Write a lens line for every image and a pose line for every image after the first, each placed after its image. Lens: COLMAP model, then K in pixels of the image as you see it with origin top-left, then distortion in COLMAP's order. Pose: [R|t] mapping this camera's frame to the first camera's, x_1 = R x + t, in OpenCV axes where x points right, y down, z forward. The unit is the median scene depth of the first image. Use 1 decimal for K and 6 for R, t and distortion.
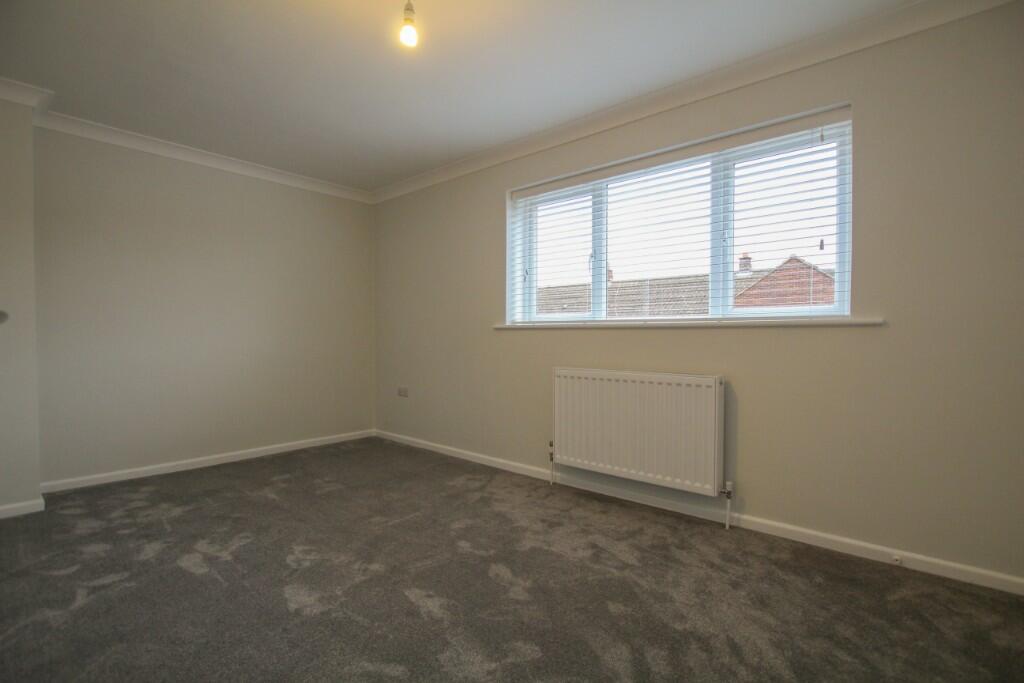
lens RADIAL K [[497.0, 0, 515.6], [0, 497.0, 343.0], [0, 0, 1]] dist [-0.017271, 0.000010]
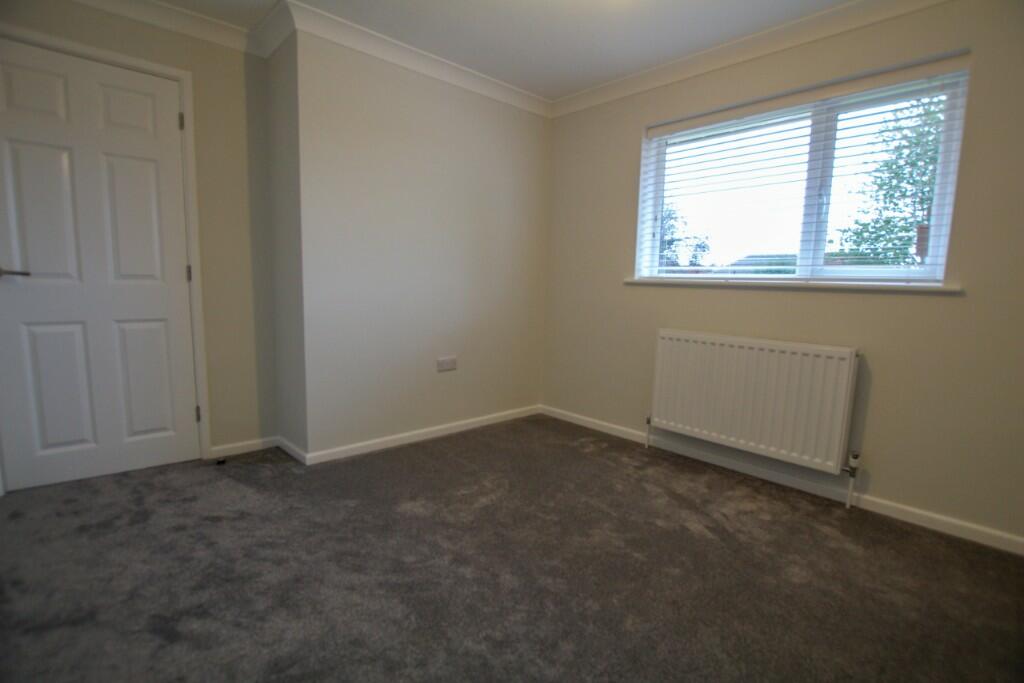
lens RADIAL K [[460.9, 0, 531.9], [0, 460.9, 347.0], [0, 0, 1]] dist [-0.009742, -0.000305]
pose [[0.998173, 0.044104, -0.041285, -0.125184], [-0.039294, 0.993060, 0.110847, -0.002550], [0.045888, -0.109023, 0.992980, 0.114344]]
